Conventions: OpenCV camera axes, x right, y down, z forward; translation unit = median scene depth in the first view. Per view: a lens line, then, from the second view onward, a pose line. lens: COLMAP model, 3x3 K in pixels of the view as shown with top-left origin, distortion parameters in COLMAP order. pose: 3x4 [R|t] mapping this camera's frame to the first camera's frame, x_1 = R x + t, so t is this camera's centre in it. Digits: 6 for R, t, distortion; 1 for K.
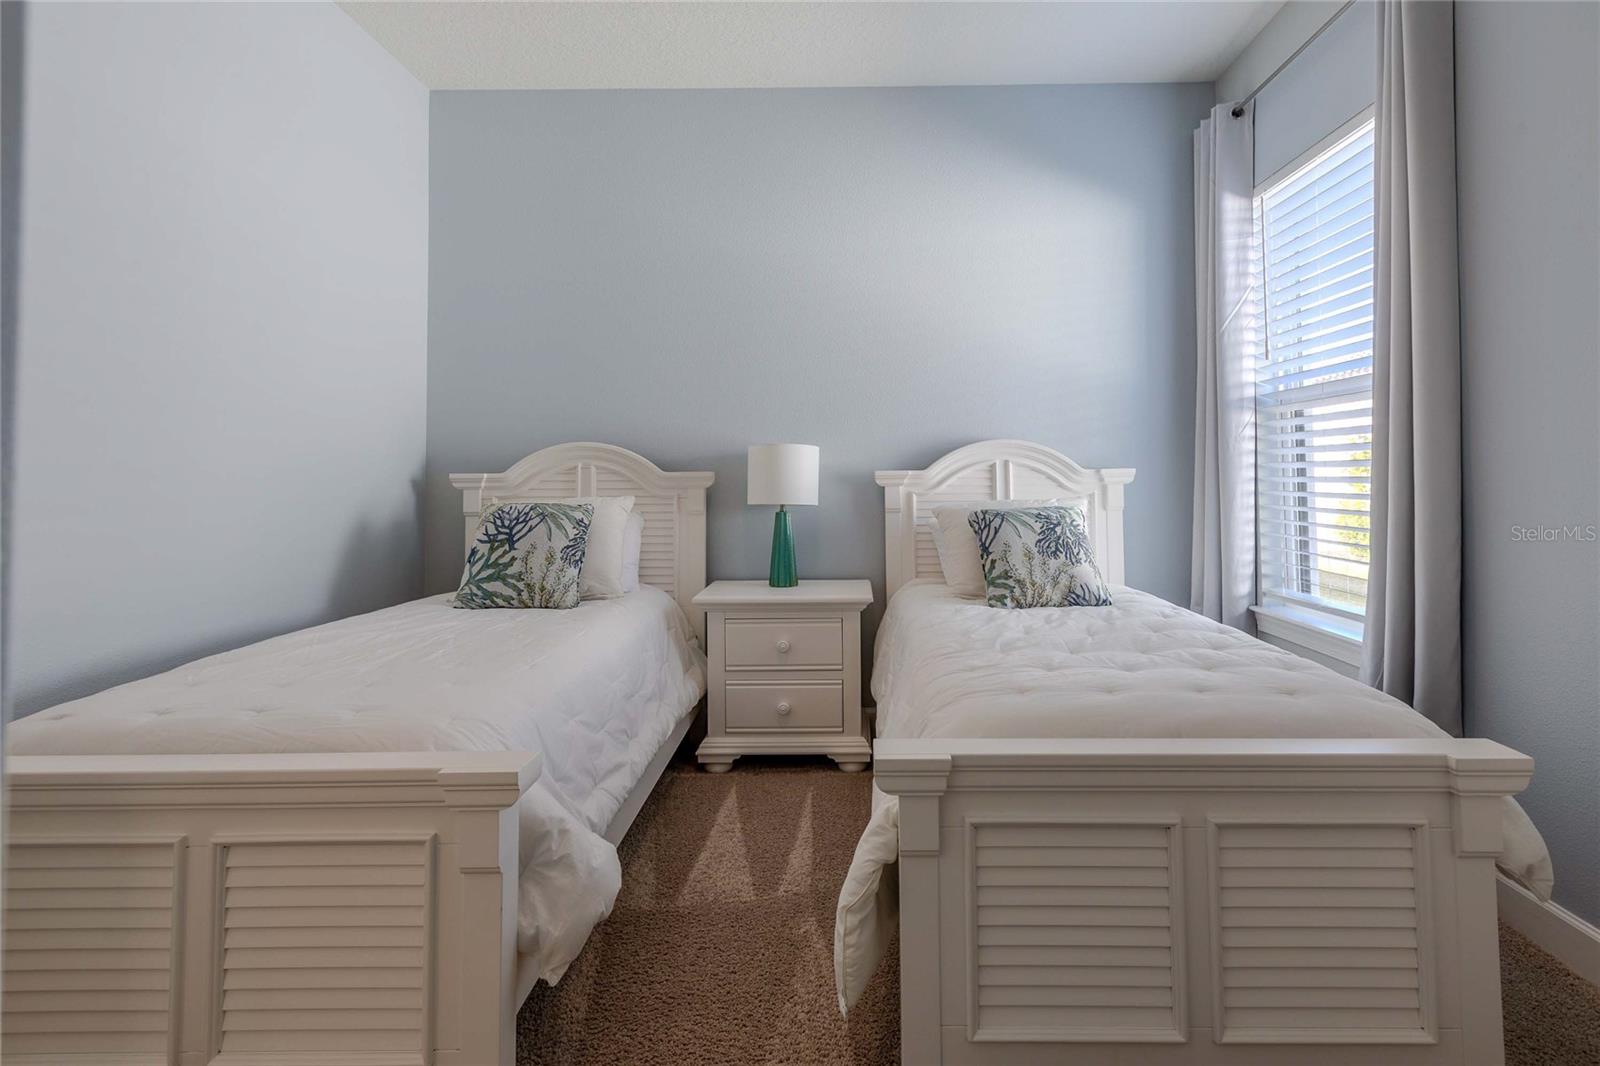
lens RADIAL K [[761.9, 0, 802.4], [0, 761.9, 430.8], [0, 0, 1]] dist [0.001418, 0.000233]
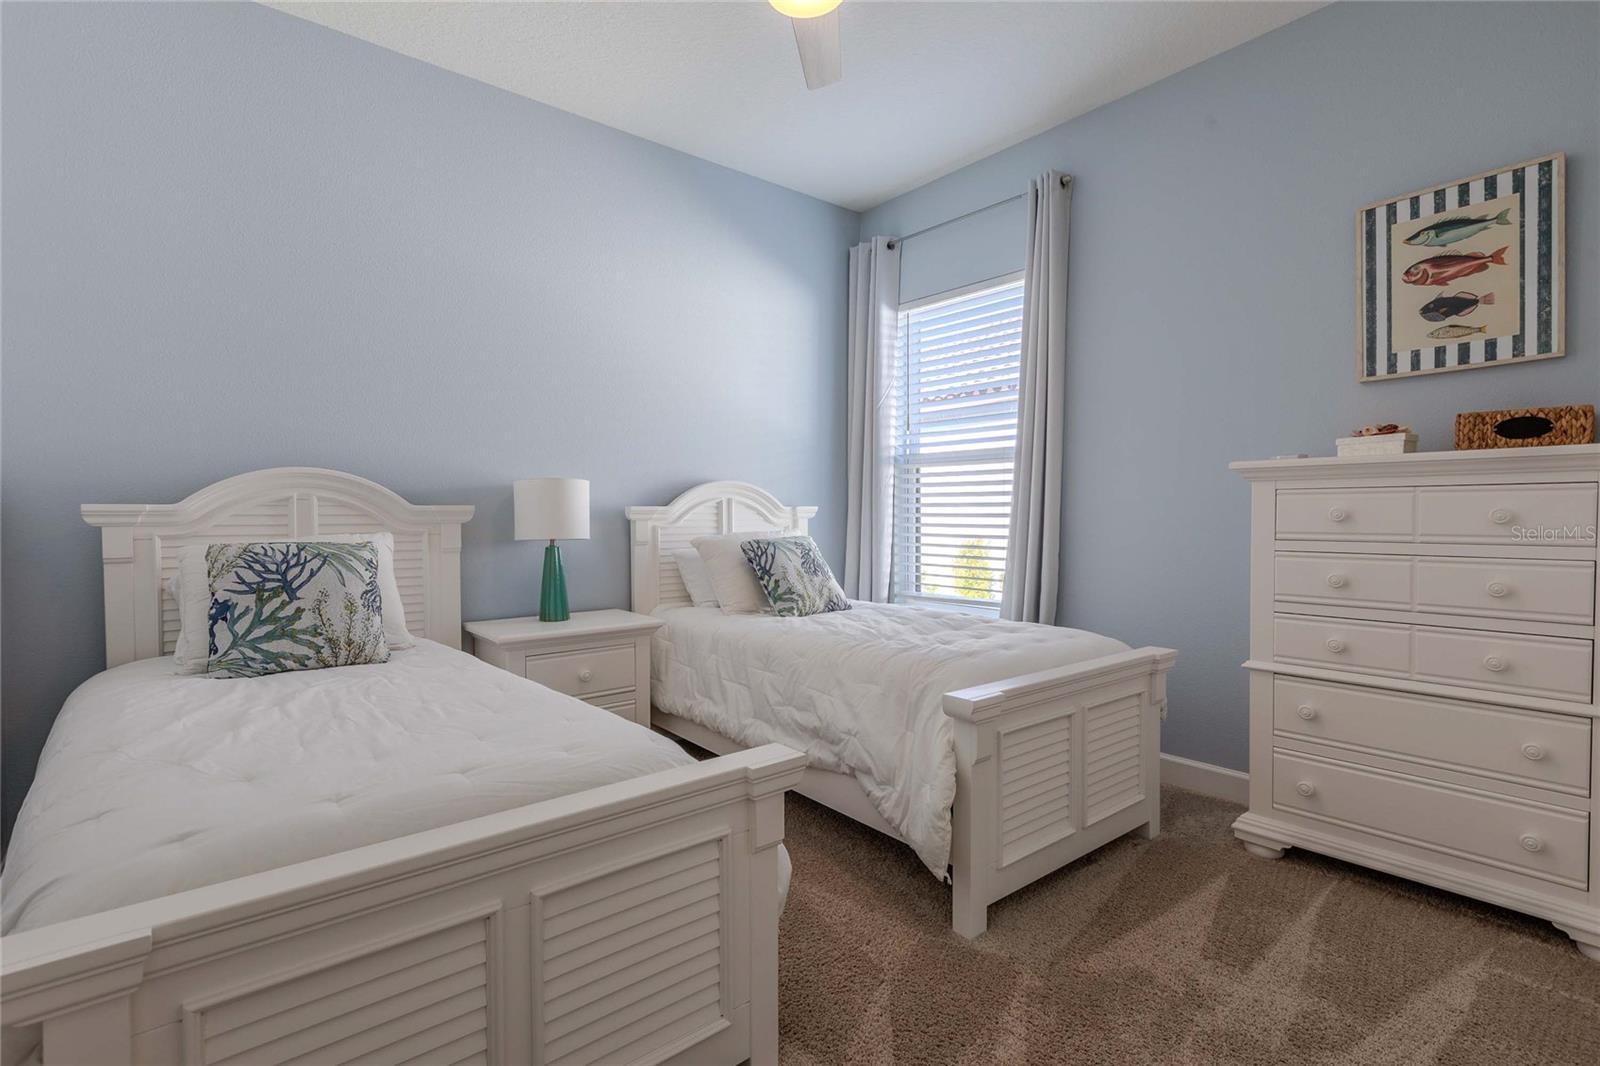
lens RADIAL K [[752.5, 0, 804.9], [0, 752.5, 511.9], [0, 0, 1]] dist [-0.000056, 0.000159]
pose [[0.767036, 0.005488, 0.641580, -0.467514], [-0.042733, 0.998180, 0.042551, 0.006414], [-0.640179, -0.060054, 0.765875, 0.048927]]
